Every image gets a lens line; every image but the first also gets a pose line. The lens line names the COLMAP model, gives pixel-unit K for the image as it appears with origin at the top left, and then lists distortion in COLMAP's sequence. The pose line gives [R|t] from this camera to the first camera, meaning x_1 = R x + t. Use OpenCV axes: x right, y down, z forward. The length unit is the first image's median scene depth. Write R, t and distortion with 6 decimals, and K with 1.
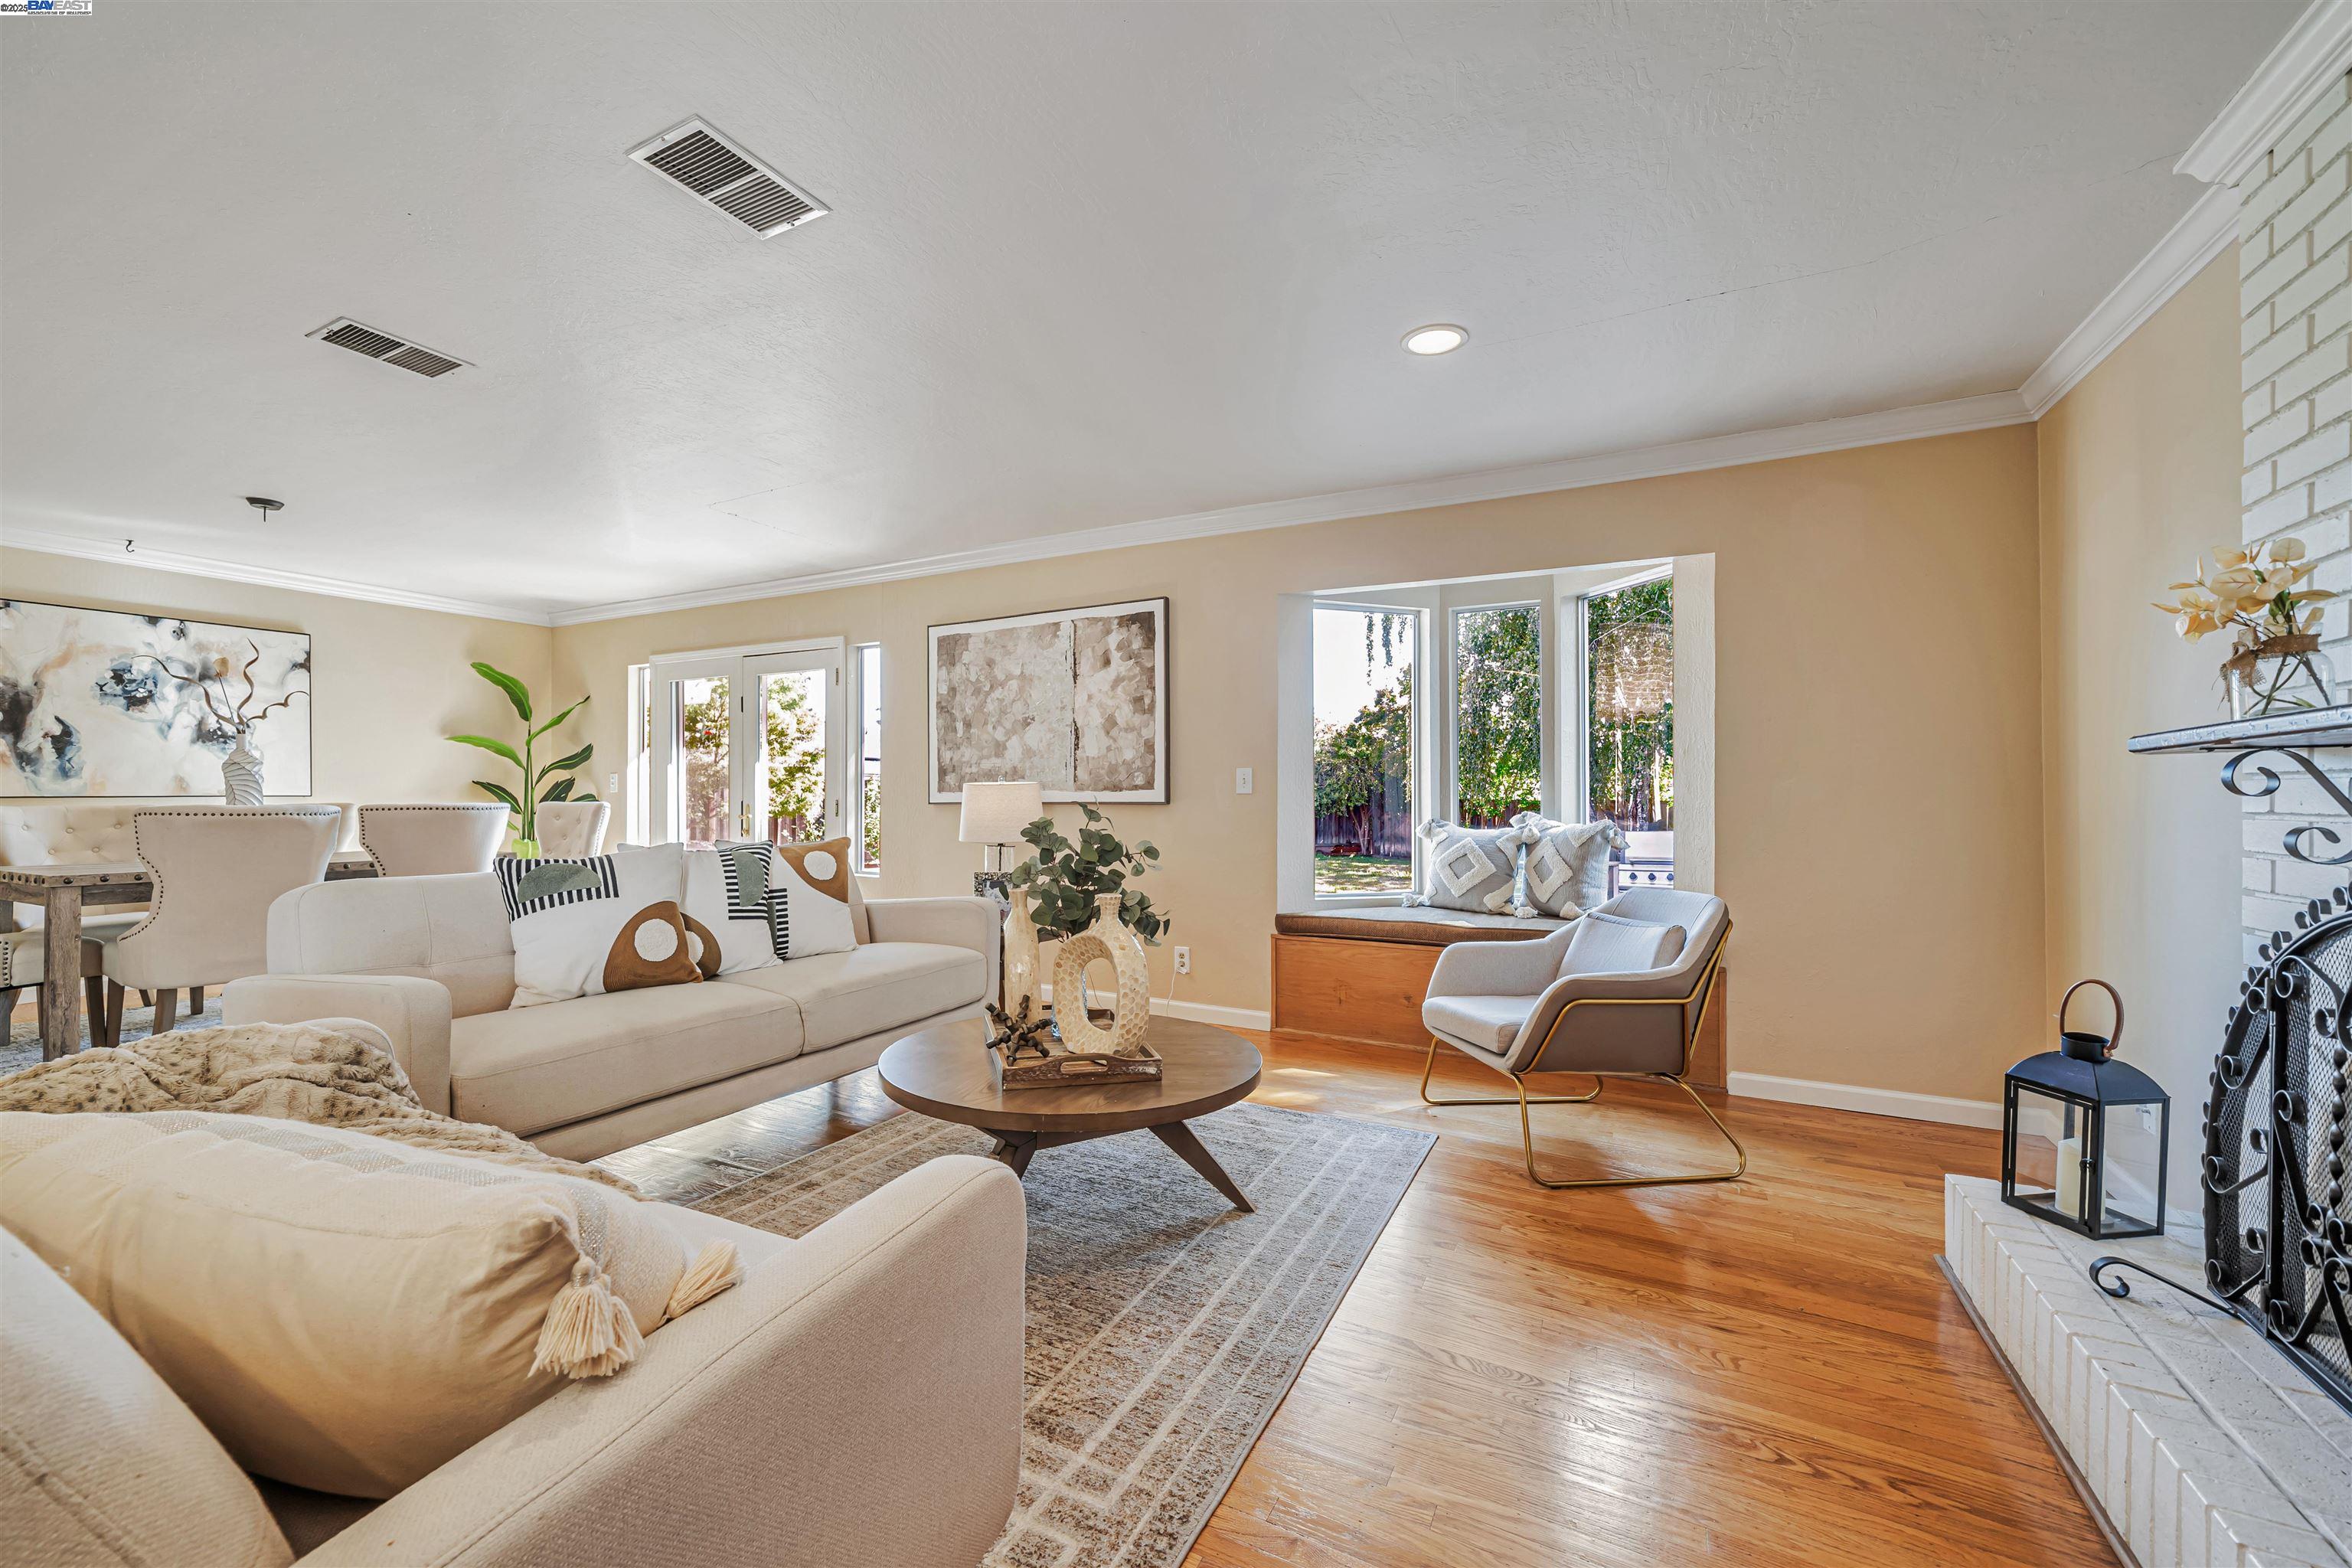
lens RADIAL K [[933.4, 0, 1151.2], [0, 933.4, 790.3], [0, 0, 1]] dist [-0.000922, -0.000070]
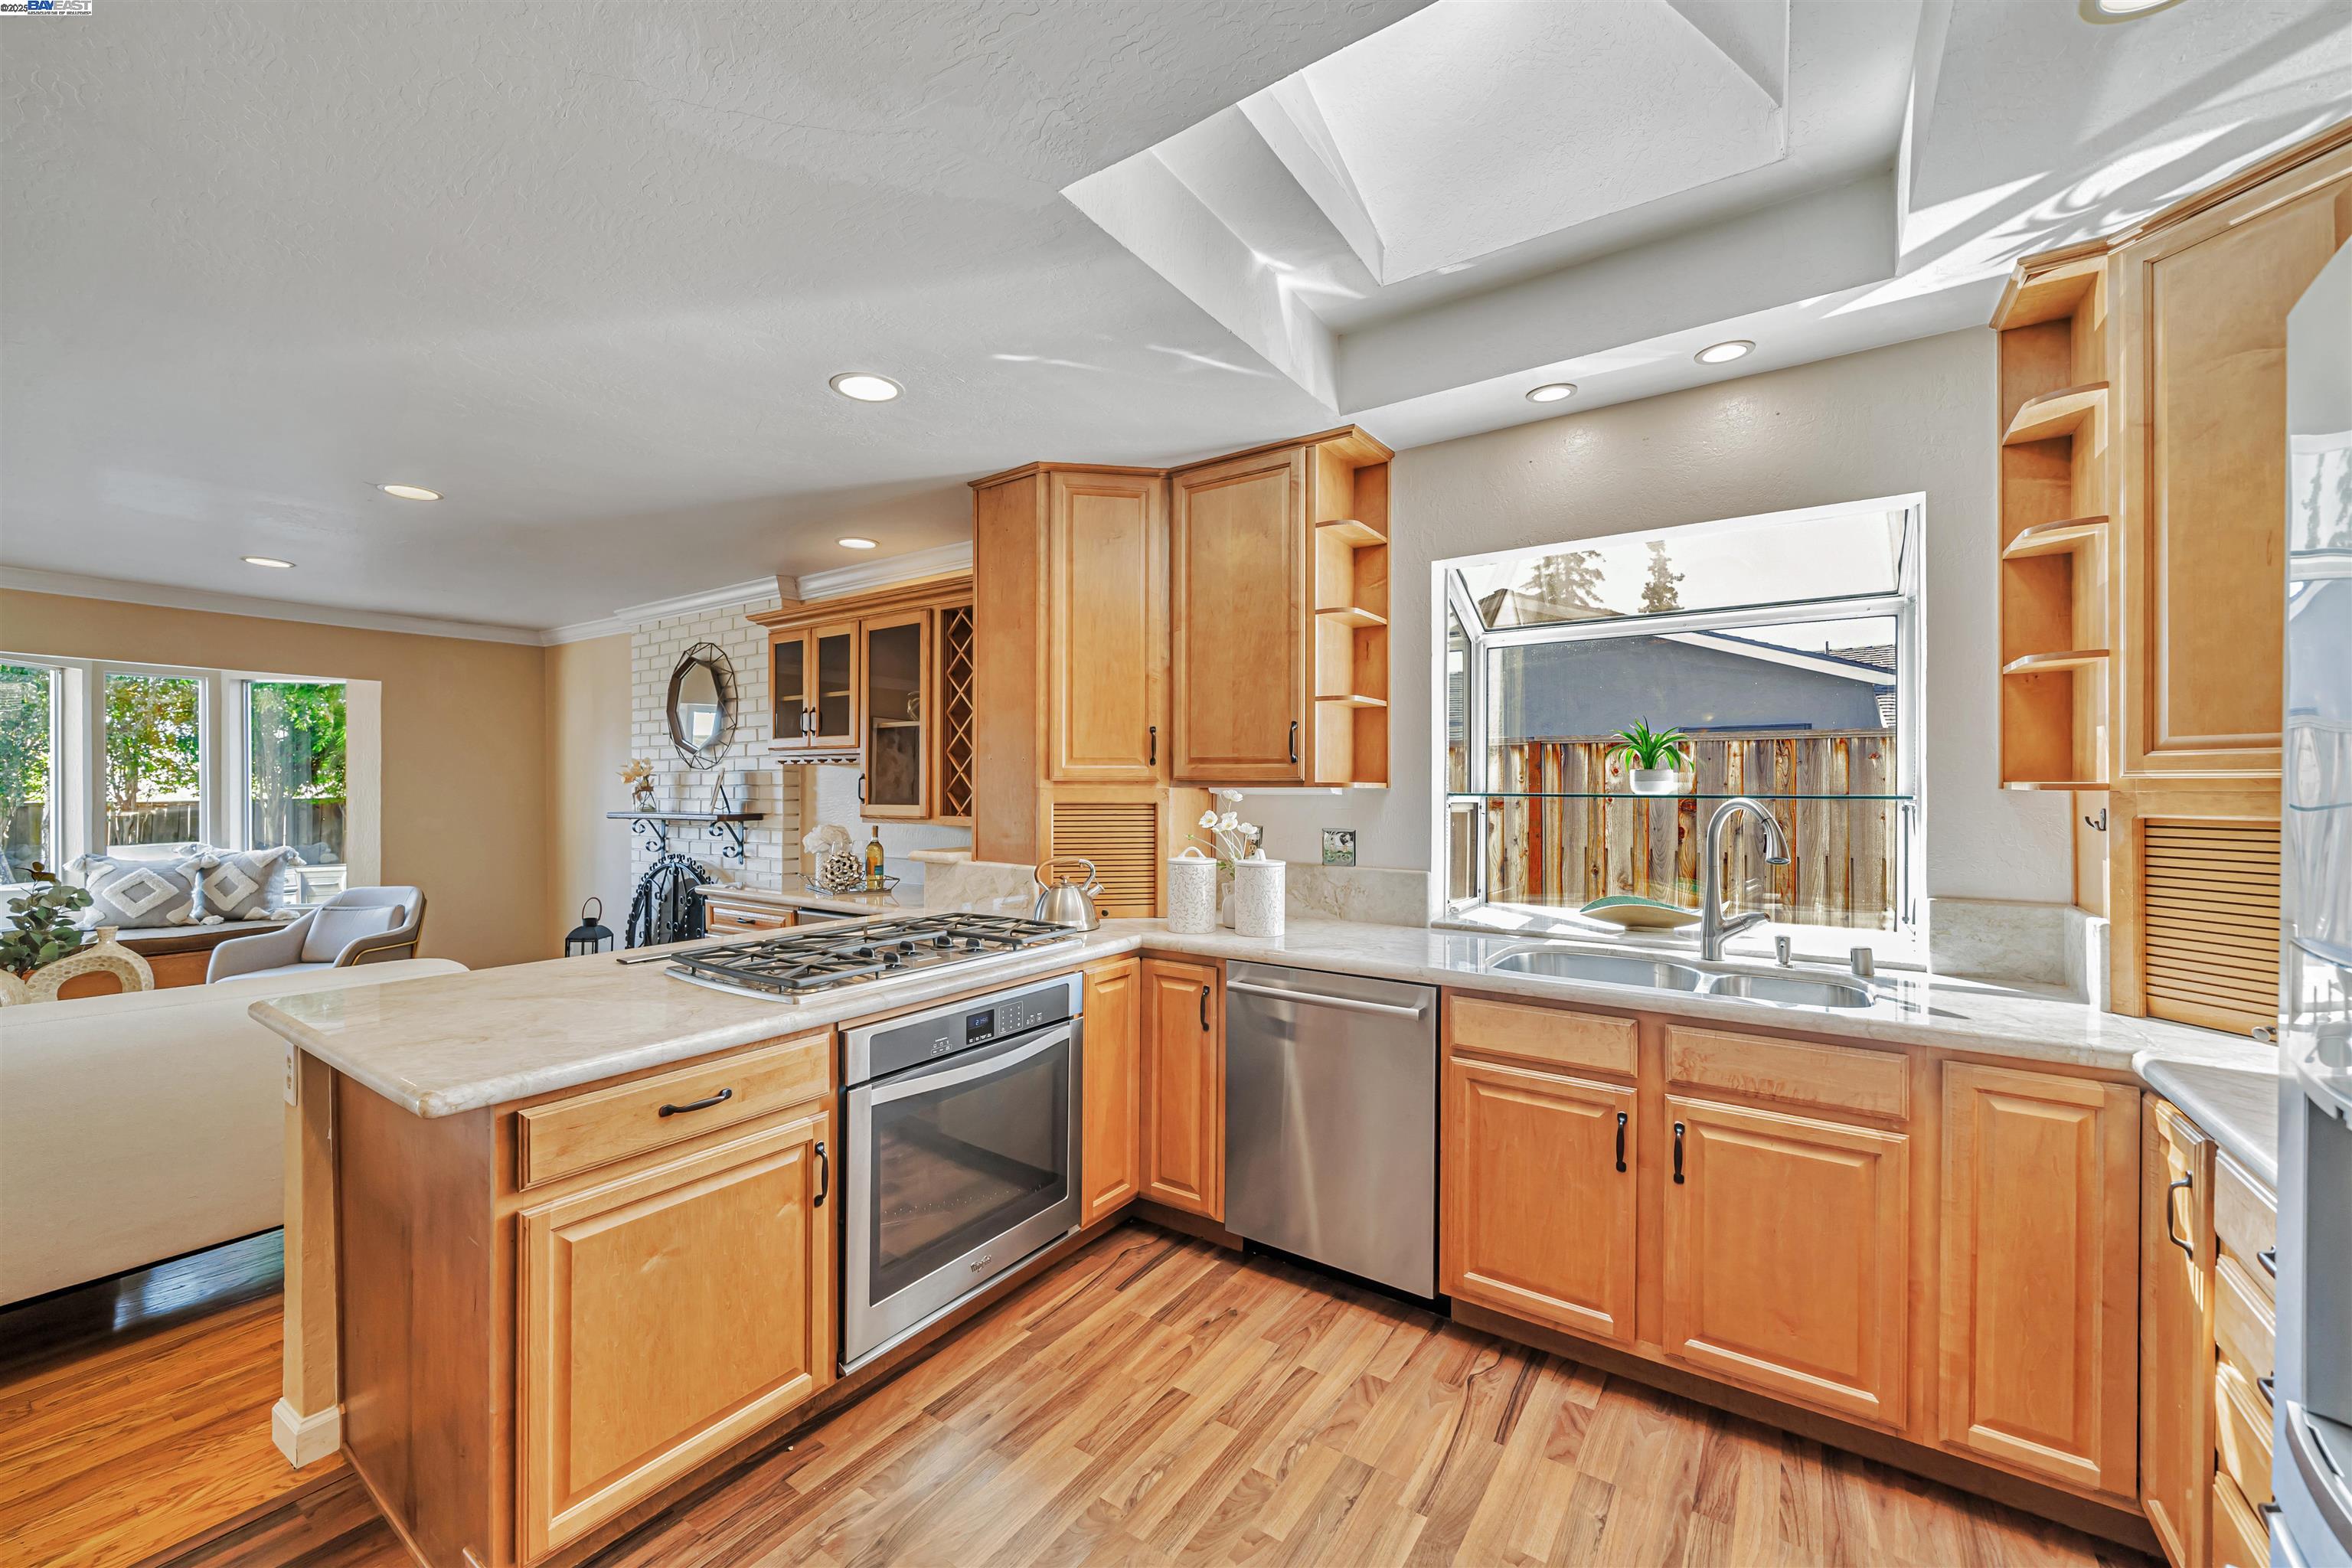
lens RADIAL K [[923.7, 0, 1151.2], [0, 923.7, 784.2], [0, 0, 1]] dist [-0.000992, -0.000295]
pose [[0.120624, -0.003063, 0.992694, -0.628895], [-0.005964, 0.999975, 0.003810, -0.063936], [-0.992680, -0.006380, 0.120603, -0.407300]]
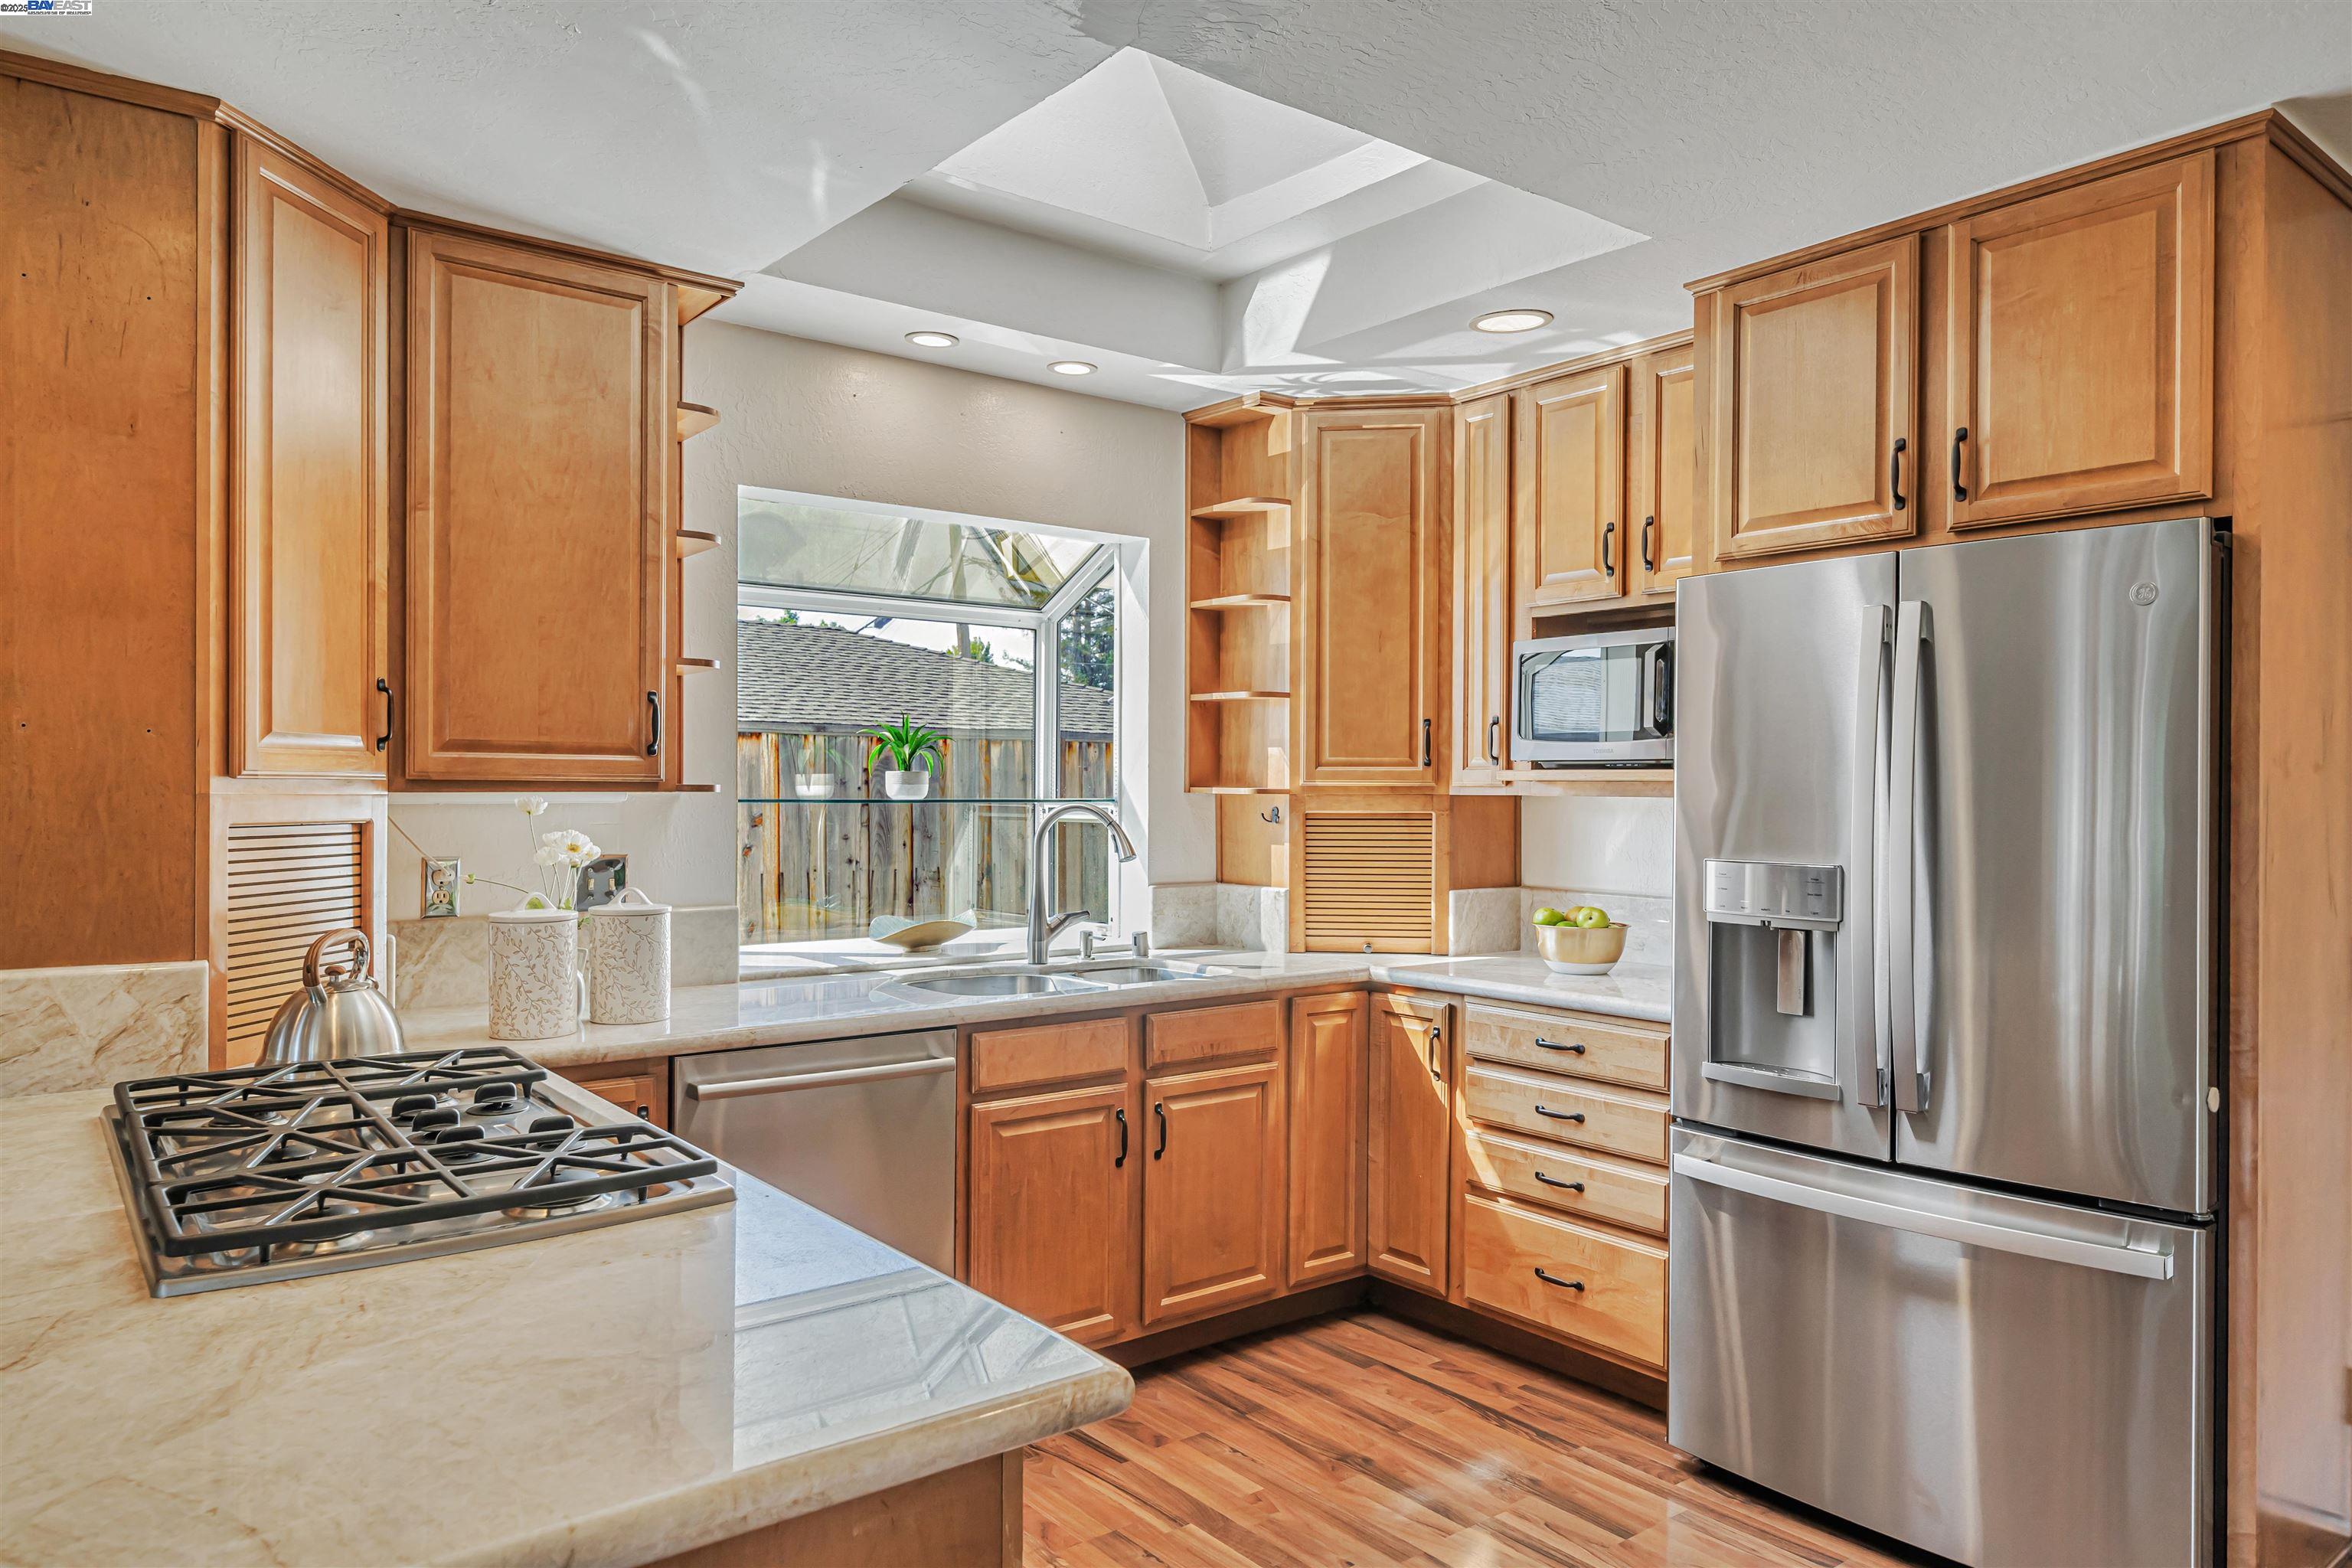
lens RADIAL K [[1497.3, 0, 1145.8], [0, 1497.3, 791.1], [0, 0, 1]] dist [0.002017, 0.001168]
pose [[-0.912298, -0.008064, 0.409449, -0.481987], [-0.009759, 0.999950, -0.002050, -0.061332], [-0.409412, -0.005866, -0.912331, 0.063776]]
